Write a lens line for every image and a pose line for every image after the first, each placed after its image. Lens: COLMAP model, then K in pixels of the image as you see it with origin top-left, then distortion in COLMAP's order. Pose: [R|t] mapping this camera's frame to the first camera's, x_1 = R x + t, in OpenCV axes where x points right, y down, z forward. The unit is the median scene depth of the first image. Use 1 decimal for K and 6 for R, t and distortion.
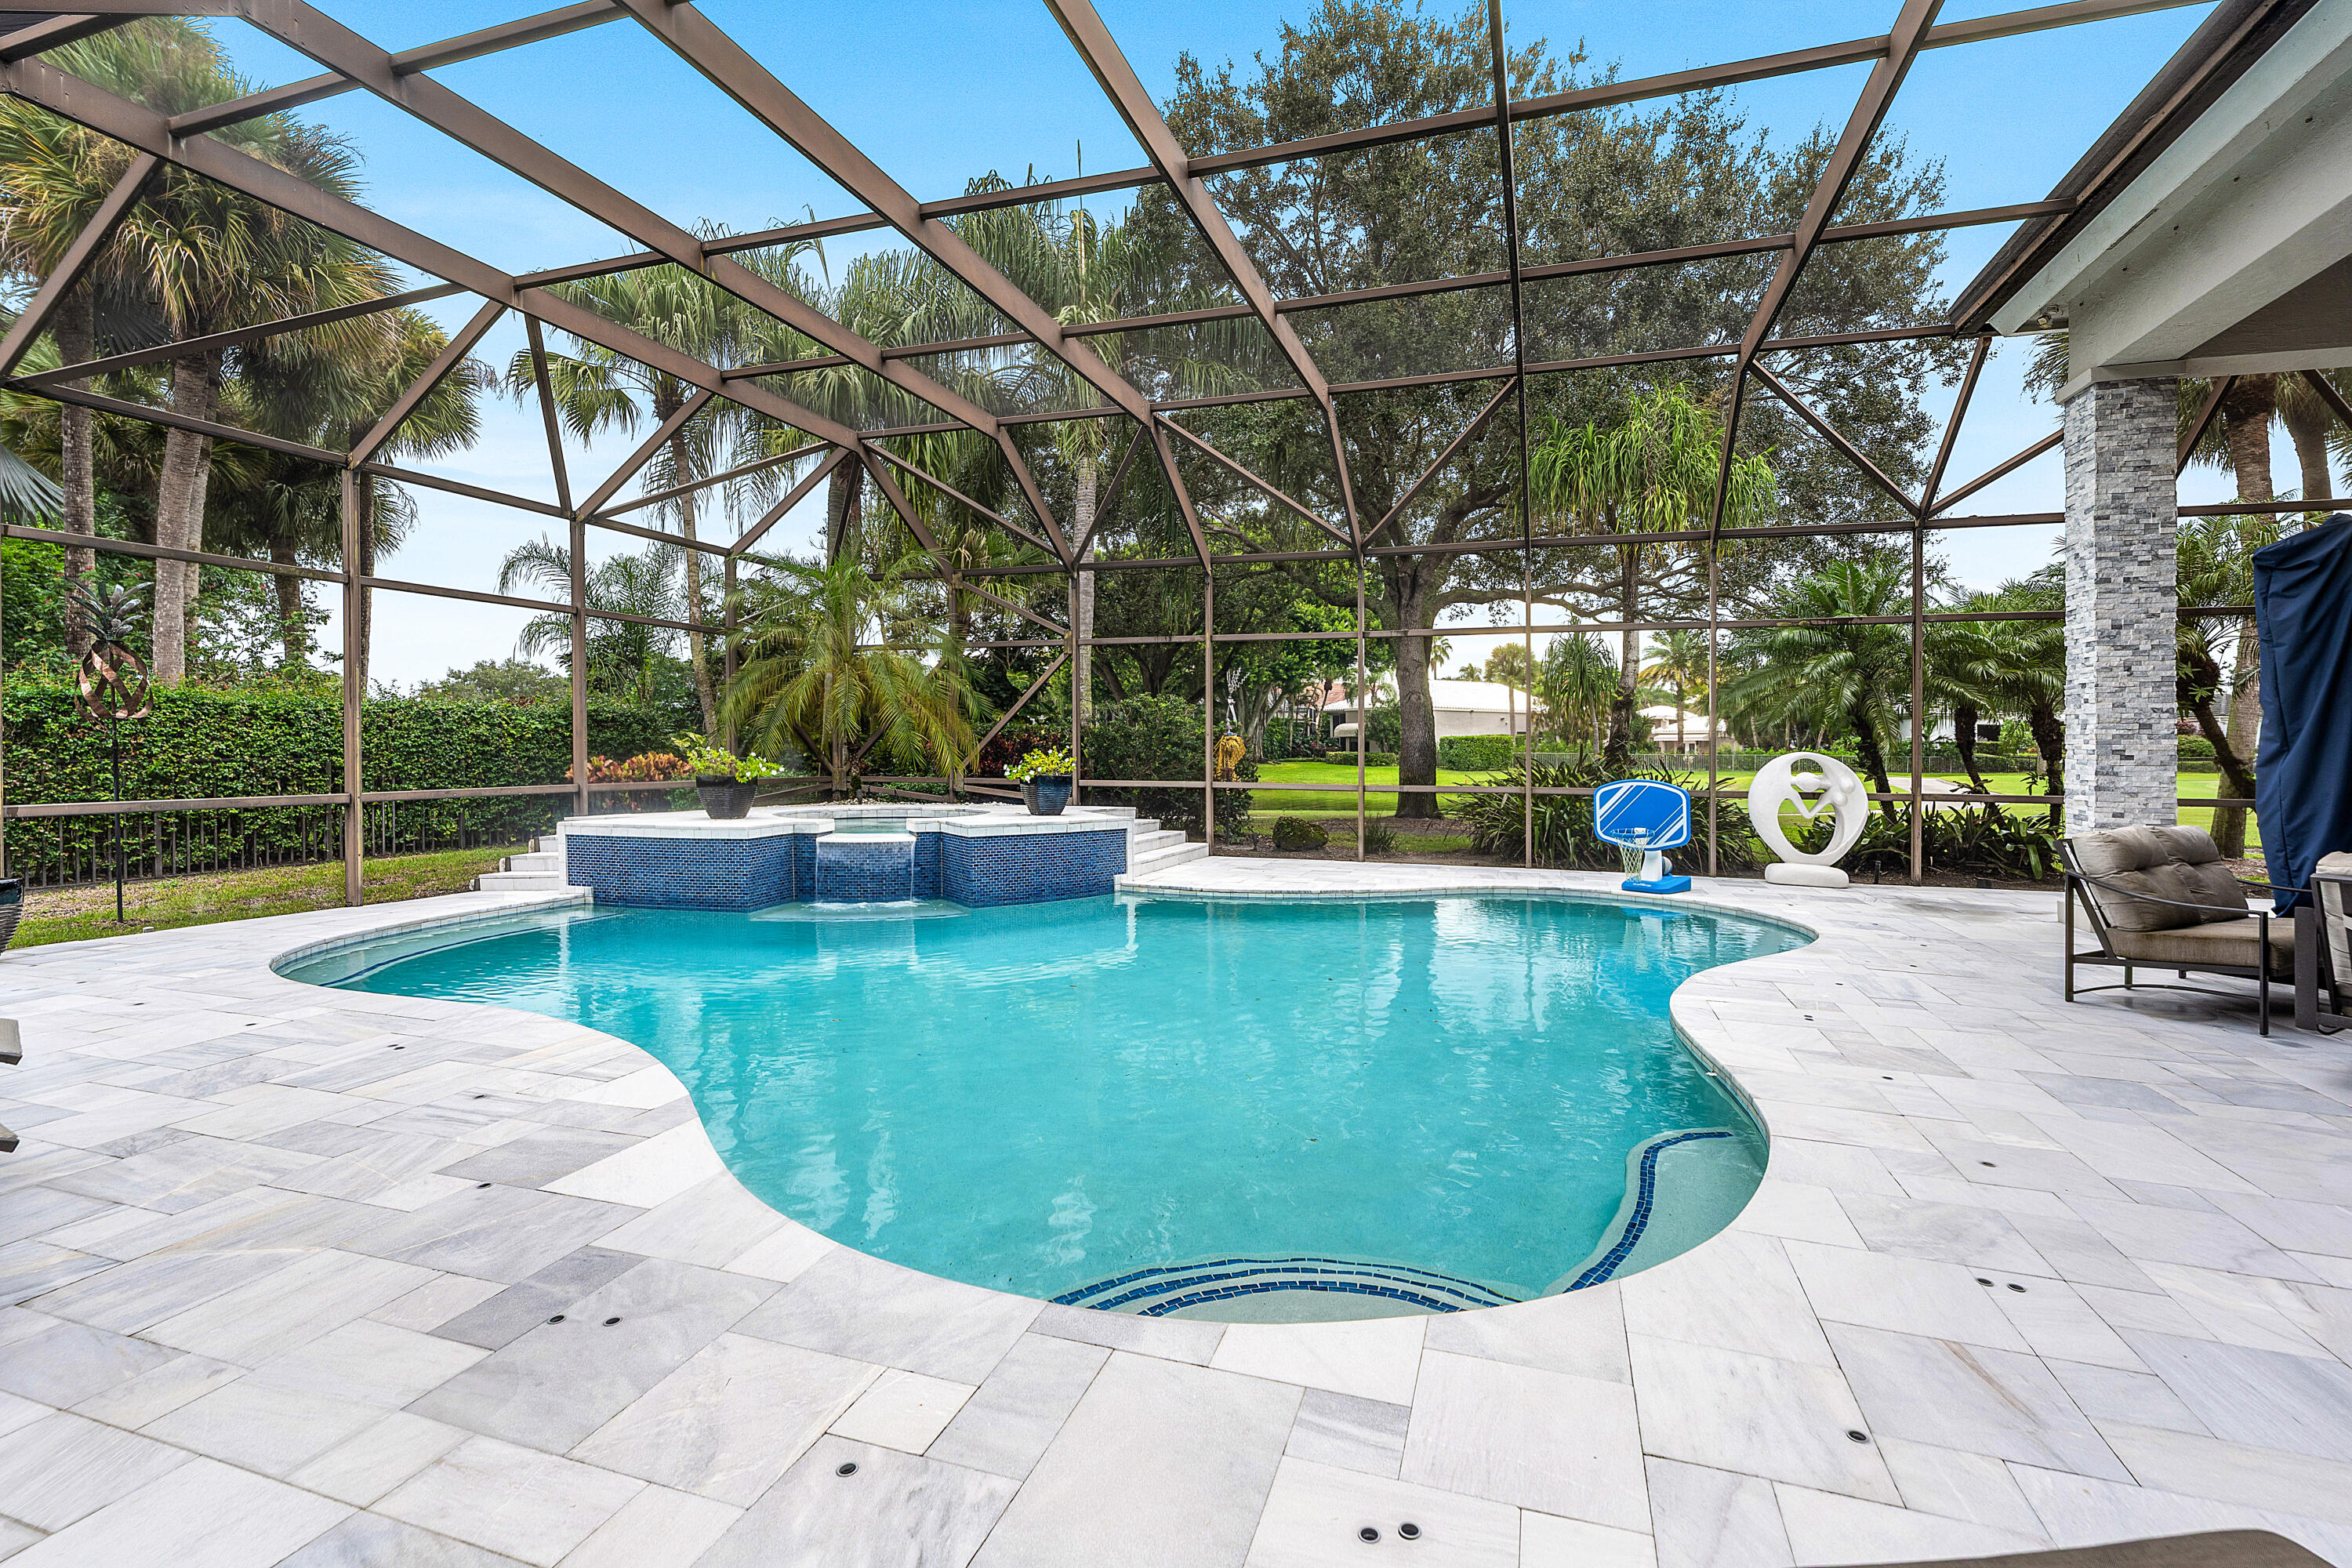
lens RADIAL K [[1087.3, 0, 1175.4], [0, 1087.3, 743.7], [0, 0, 1]] dist [-0.013054, -0.000374]
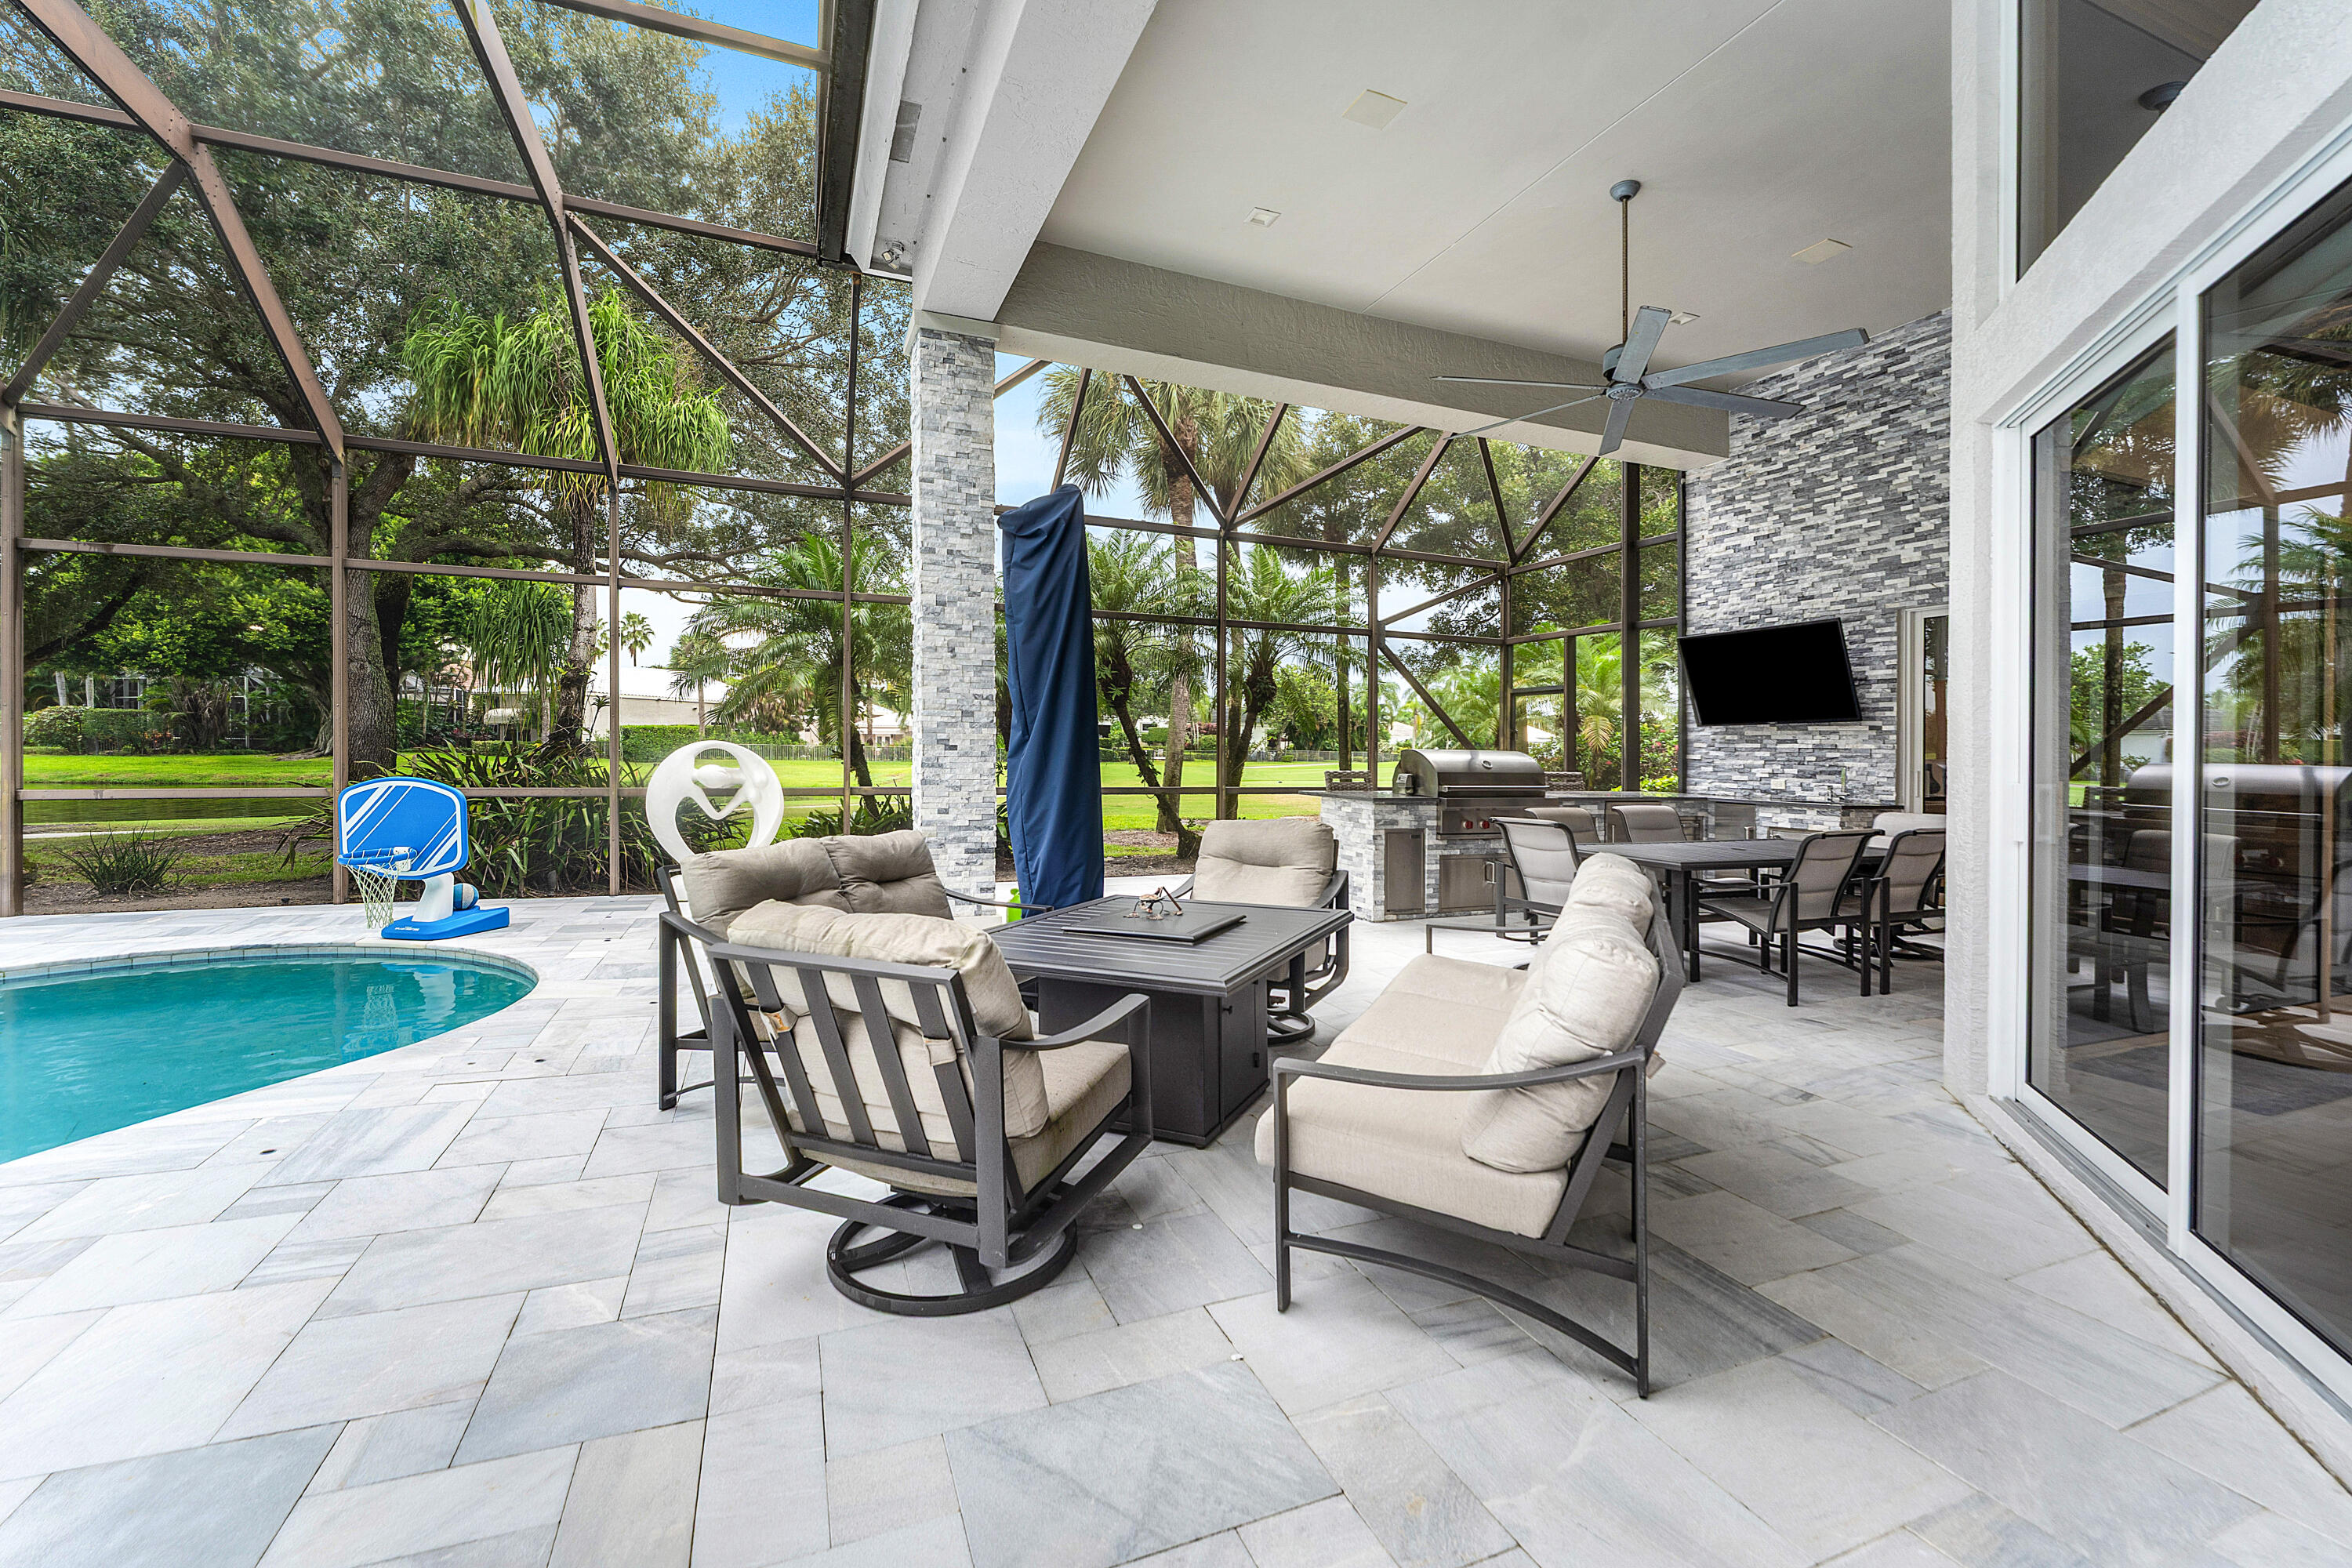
lens RADIAL K [[1028.6, 0, 1188.0], [0, 1028.6, 684.6], [0, 0, 1]] dist [0.000450, 0.000170]
pose [[0.750626, 0.044997, 0.659193, 0.462131], [-0.012393, 0.998462, -0.054044, 0.004208], [-0.660611, 0.032398, 0.750029, 0.214232]]
